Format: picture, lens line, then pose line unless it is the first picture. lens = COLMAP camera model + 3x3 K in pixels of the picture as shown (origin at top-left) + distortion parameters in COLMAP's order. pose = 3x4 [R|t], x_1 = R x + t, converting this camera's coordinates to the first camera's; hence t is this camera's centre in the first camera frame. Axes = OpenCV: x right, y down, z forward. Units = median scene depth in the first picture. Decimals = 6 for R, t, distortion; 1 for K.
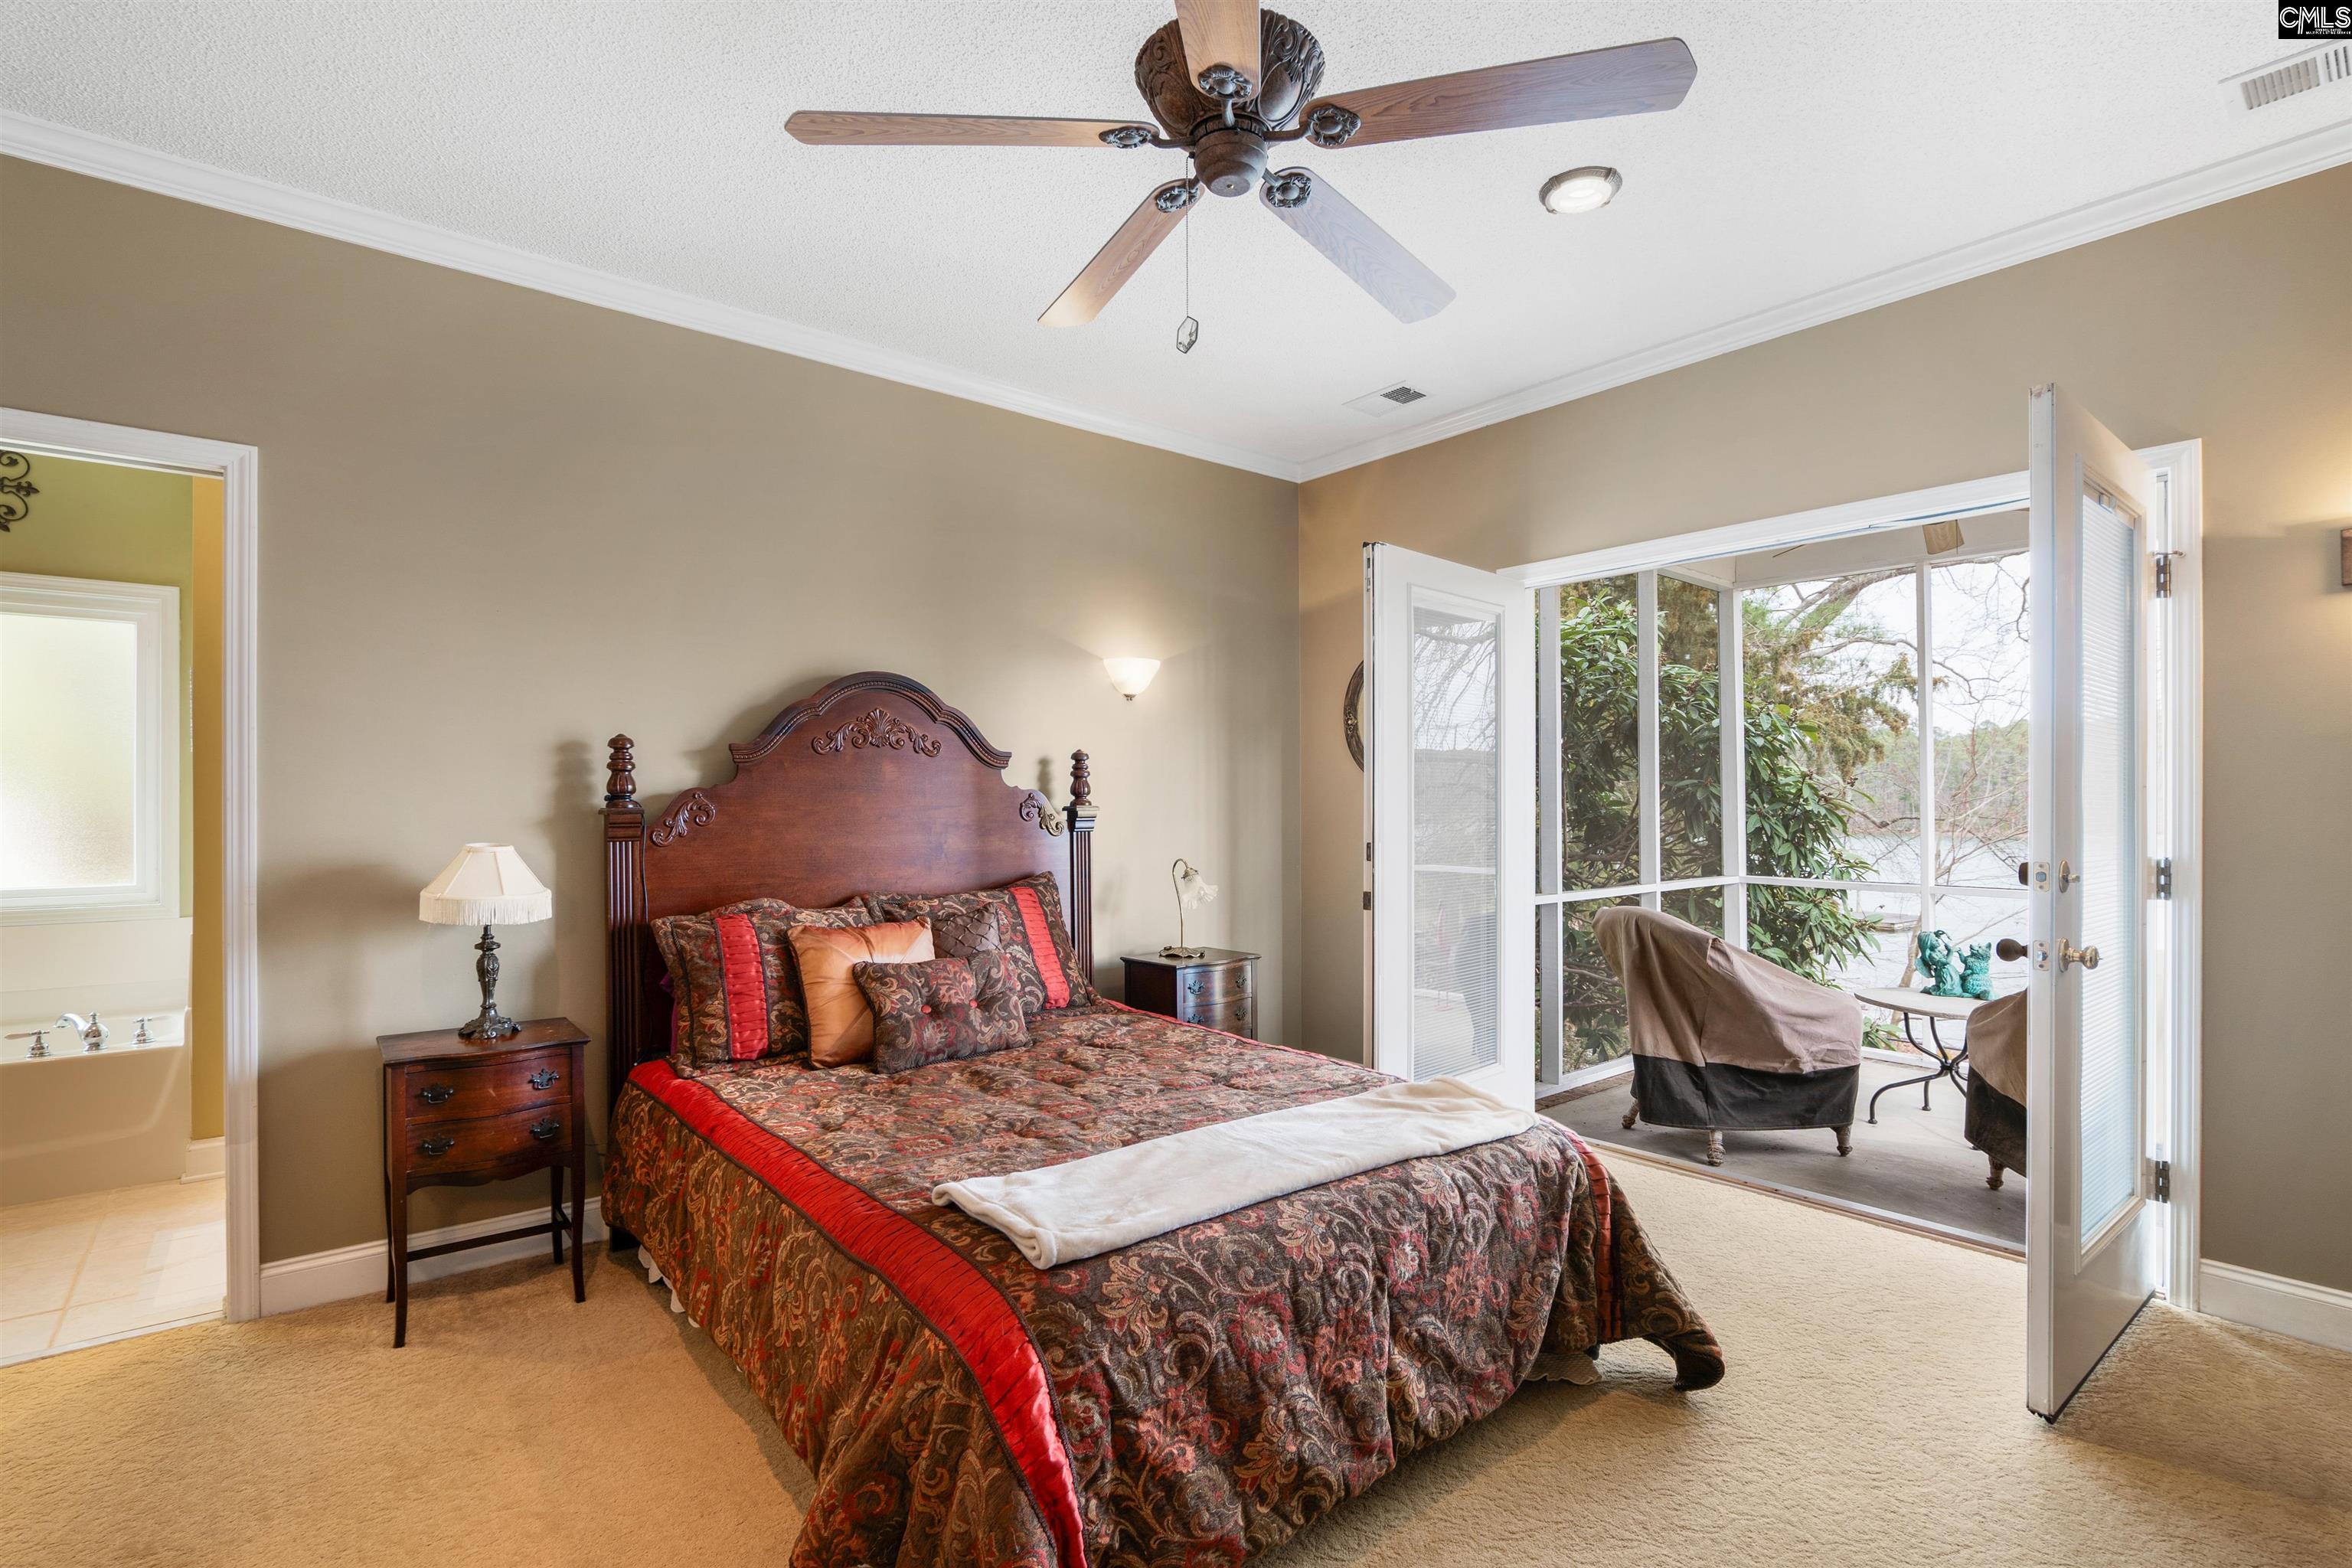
lens RADIAL K [[1103.6, 0, 1170.6], [0, 1103.6, 802.0], [0, 0, 1]] dist [-0.020089, 0.006186]
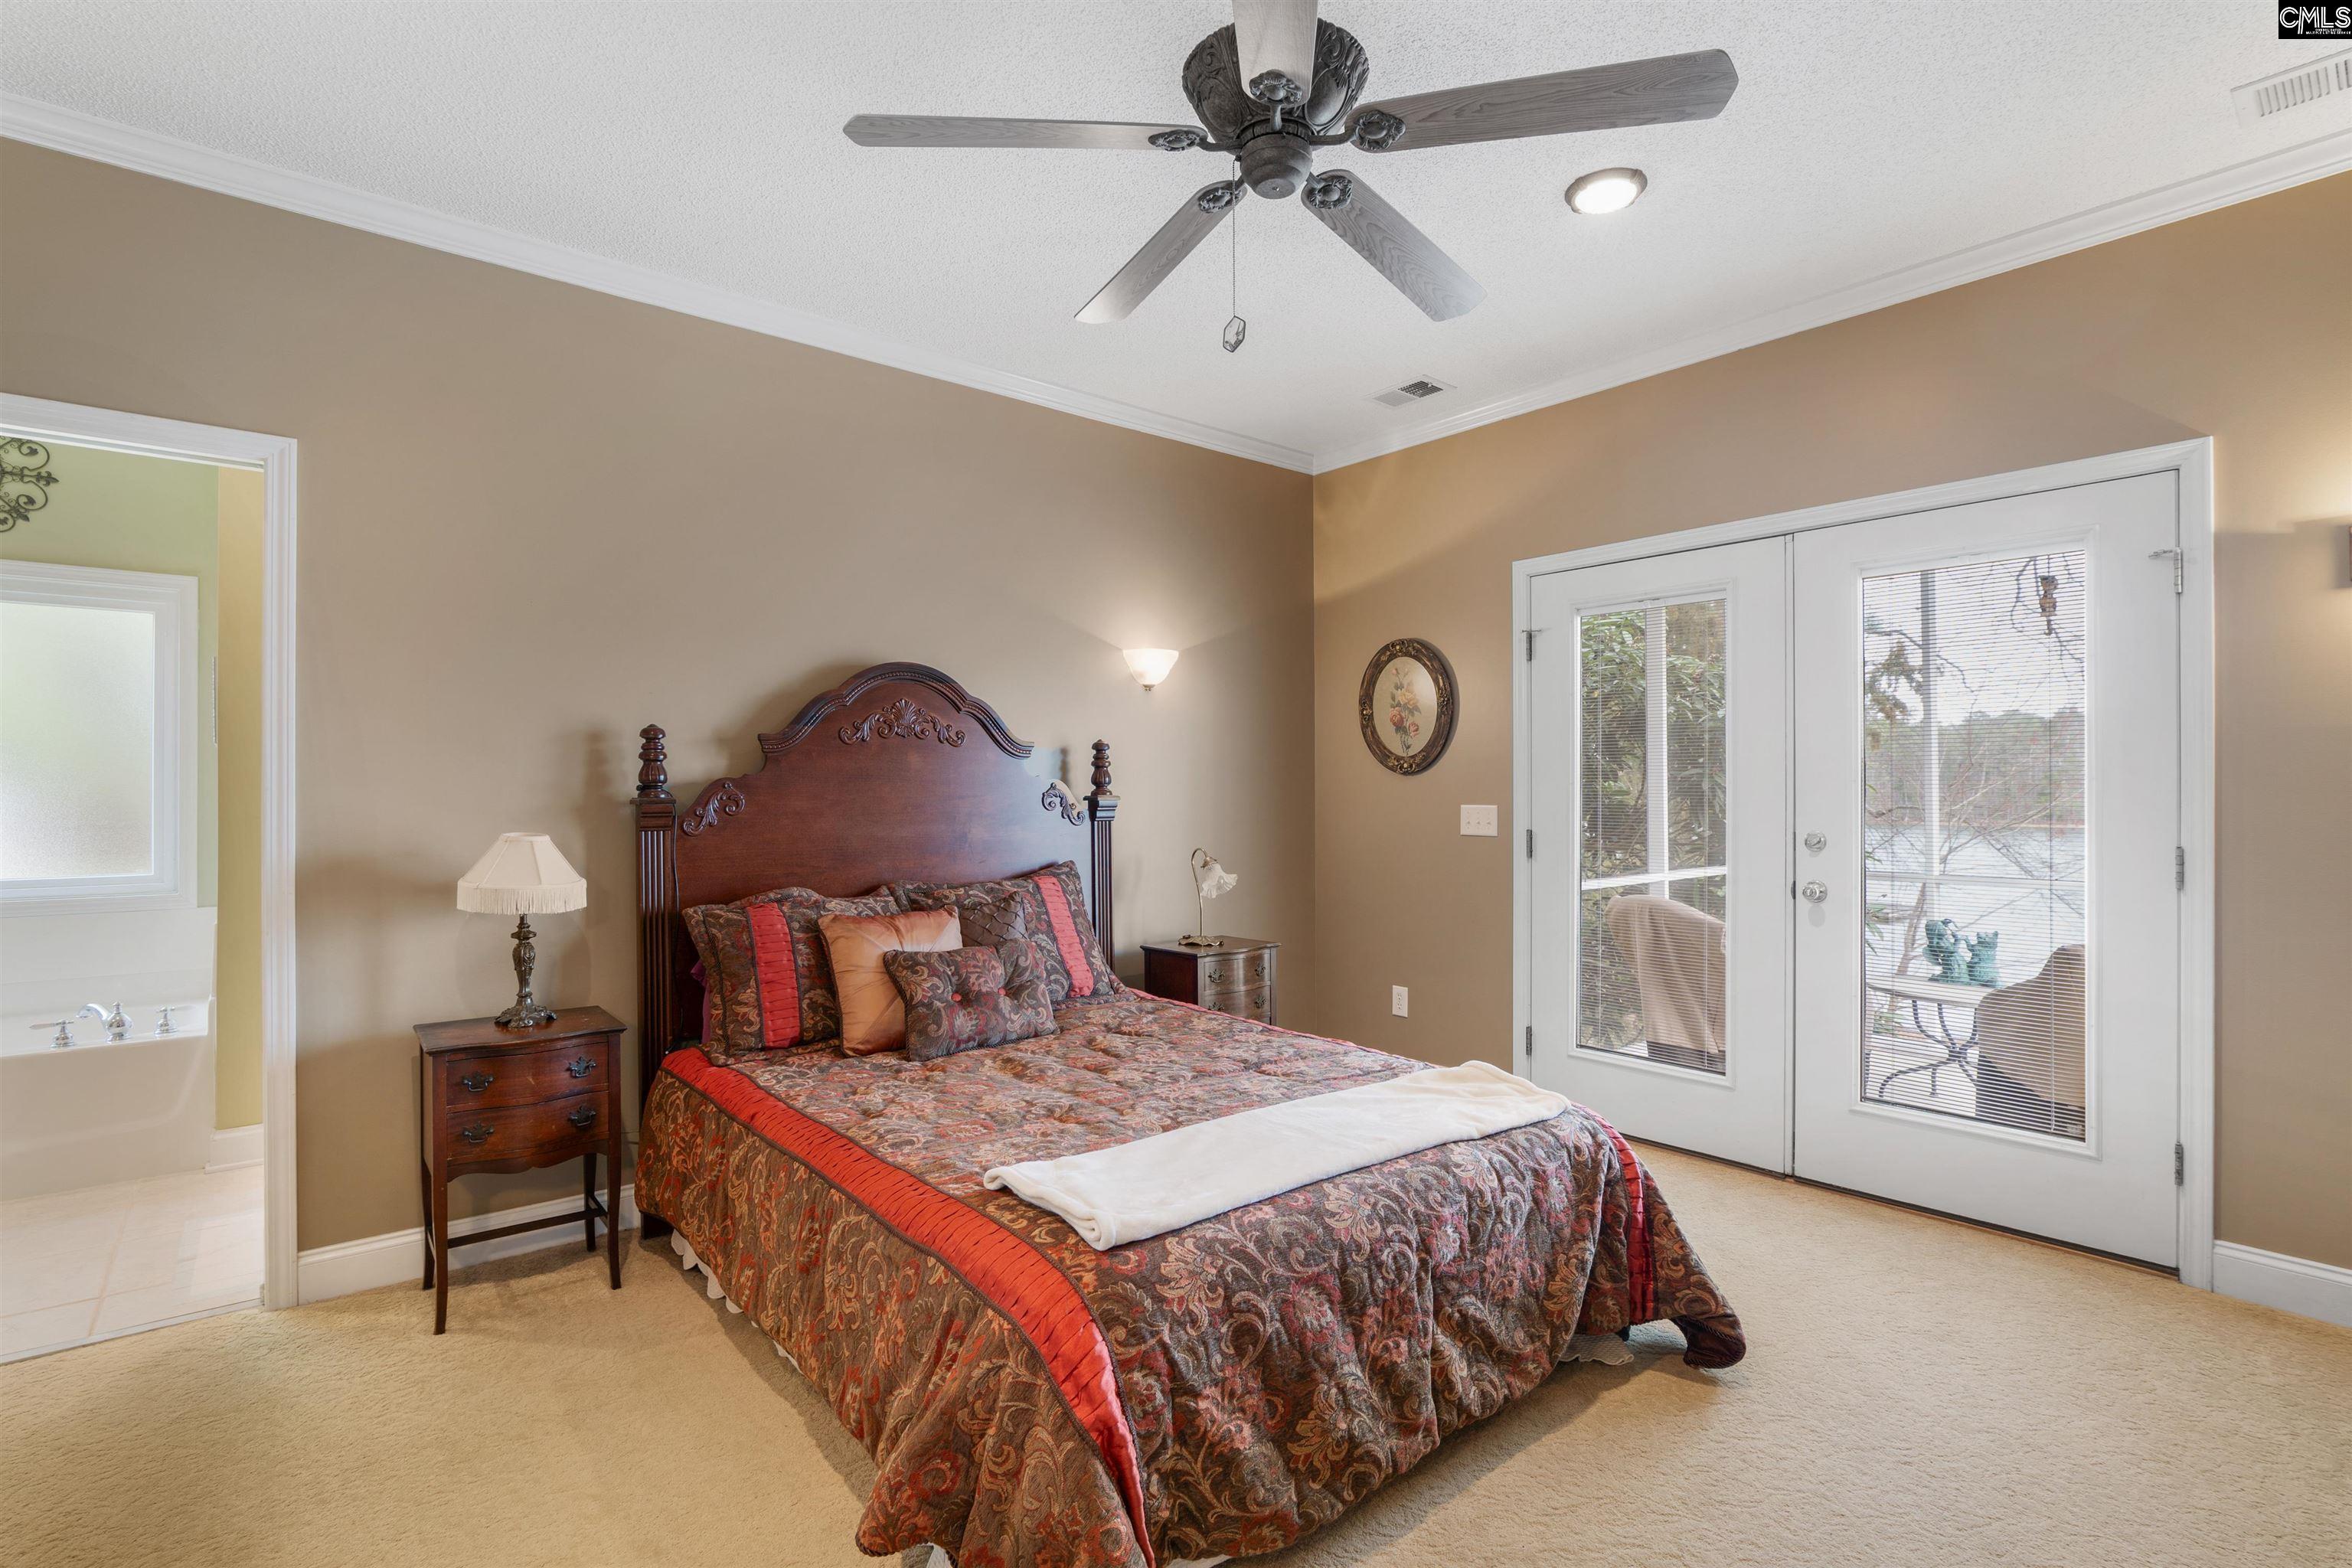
lens RADIAL K [[1103.6, 0, 1174.5], [0, 1103.6, 788.8], [0, 0, 1]] dist [-0.020089, 0.006186]
pose [[0.999972, 0.000075, 0.007454, -0.029037], [-0.000058, 0.999997, -0.002287, -0.000669], [-0.007454, 0.002286, 0.999970, -0.011286]]
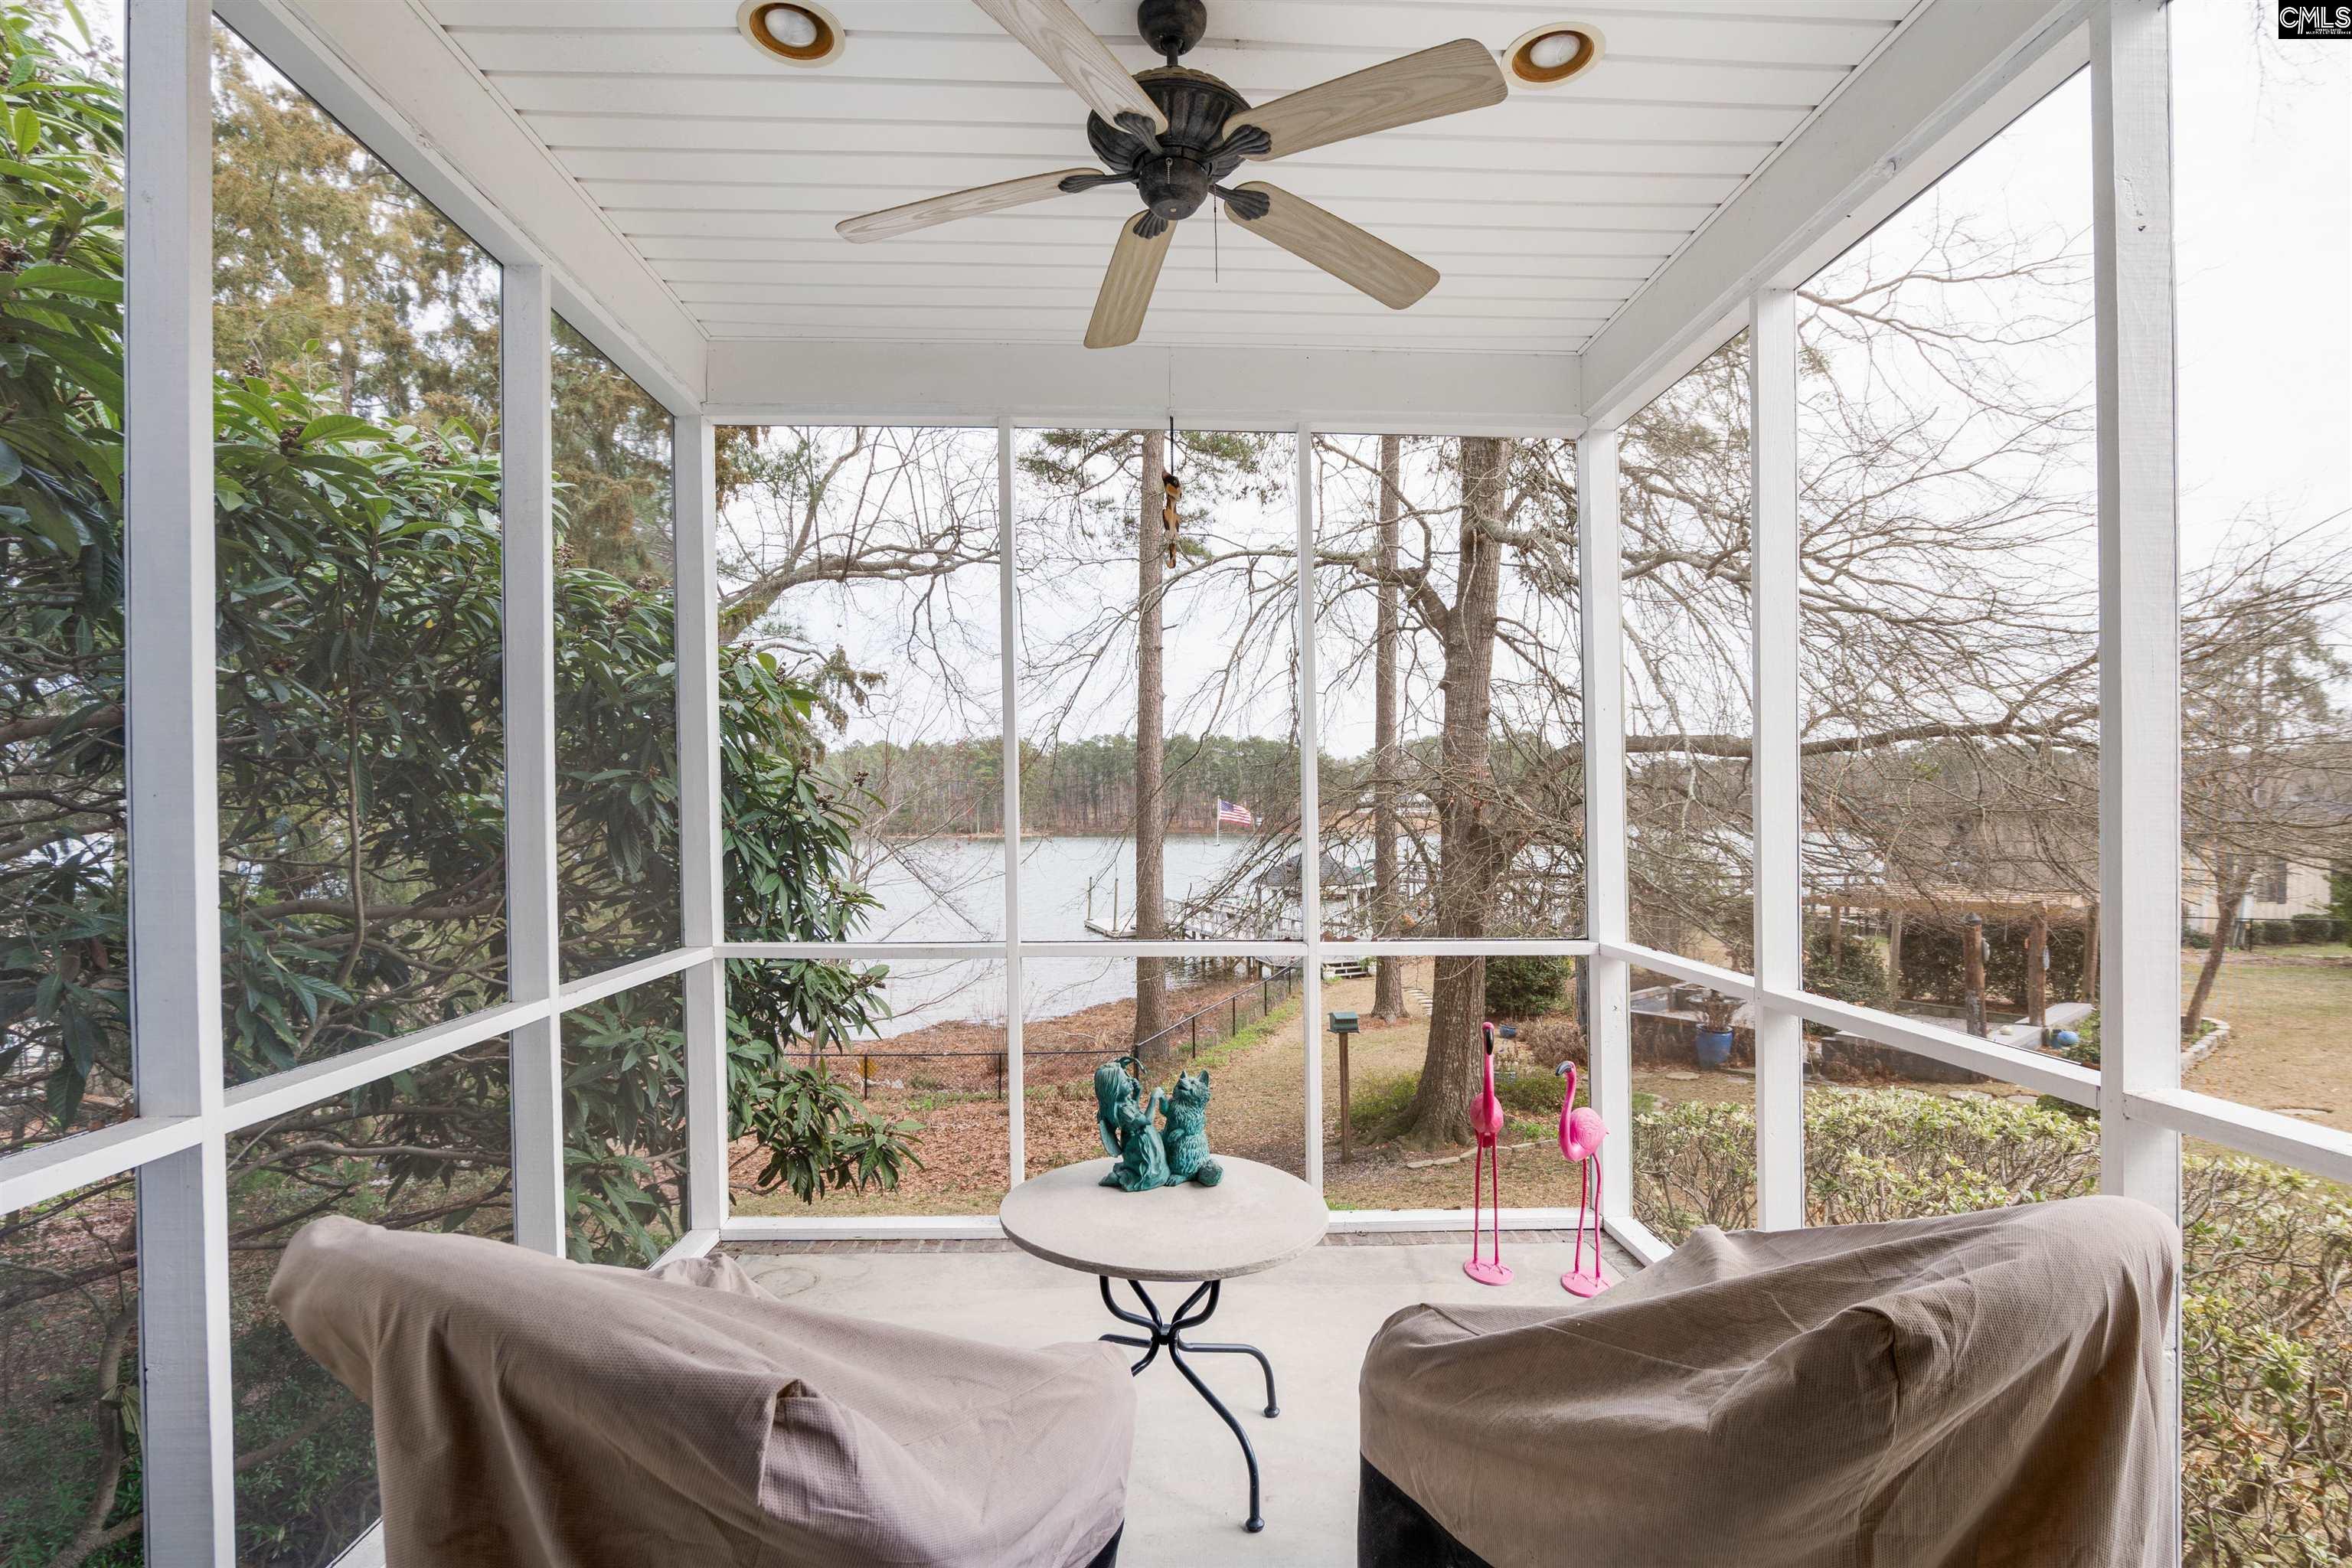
lens RADIAL K [[1103.6, 0, 1180.2], [0, 1103.6, 825.9], [0, 0, 1]] dist [-0.020089, 0.006186]
pose [[0.600678, -0.013278, 0.799381, 0.458504], [0.001217, 0.999876, 0.015693, -0.000438], [-0.799490, -0.008454, 0.600620, 1.009705]]
